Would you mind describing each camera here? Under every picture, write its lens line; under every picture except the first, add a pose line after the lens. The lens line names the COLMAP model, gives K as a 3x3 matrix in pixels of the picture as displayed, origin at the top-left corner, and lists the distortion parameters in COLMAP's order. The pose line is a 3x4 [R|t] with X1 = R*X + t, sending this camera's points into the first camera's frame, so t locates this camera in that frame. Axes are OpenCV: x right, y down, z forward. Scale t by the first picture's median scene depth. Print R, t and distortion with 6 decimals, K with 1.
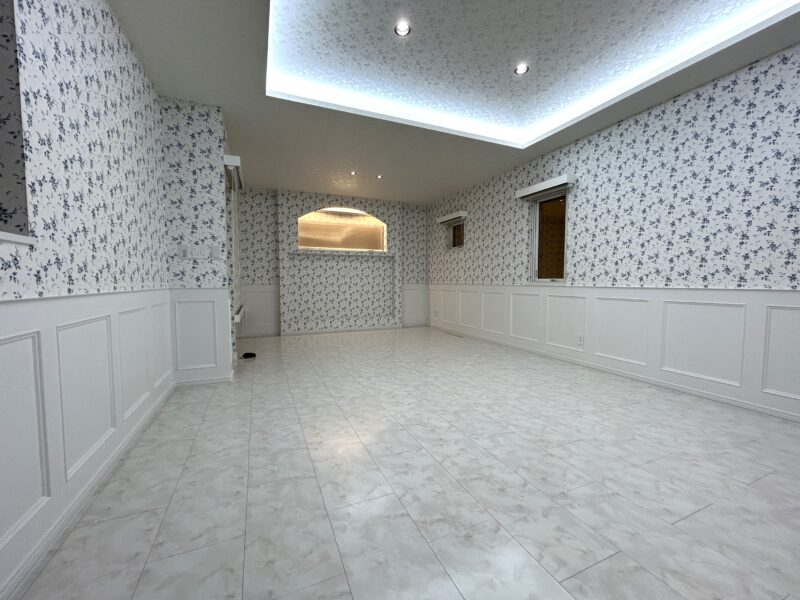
lens RADIAL K [[325.8, 0, 396.4], [0, 325.8, 299.6], [0, 0, 1]] dist [0.000204, 0.000171]
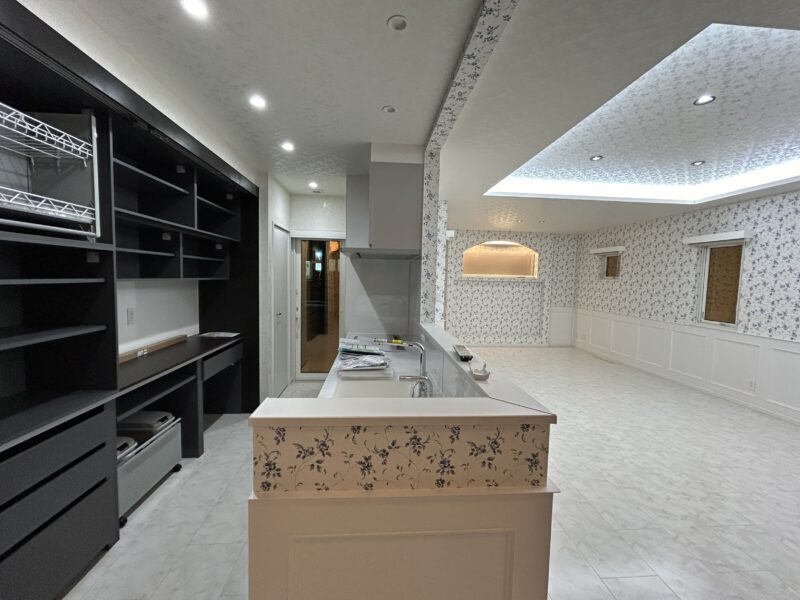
lens RADIAL K [[325.8, 0, 401.7], [0, 325.8, 301.4], [0, 0, 1]] dist [0.000204, 0.000171]
pose [[0.942910, 0.048405, -0.329510, -0.165283], [-0.046843, 0.998822, 0.012683, -0.102726], [0.329736, 0.003476, 0.944067, -0.363293]]
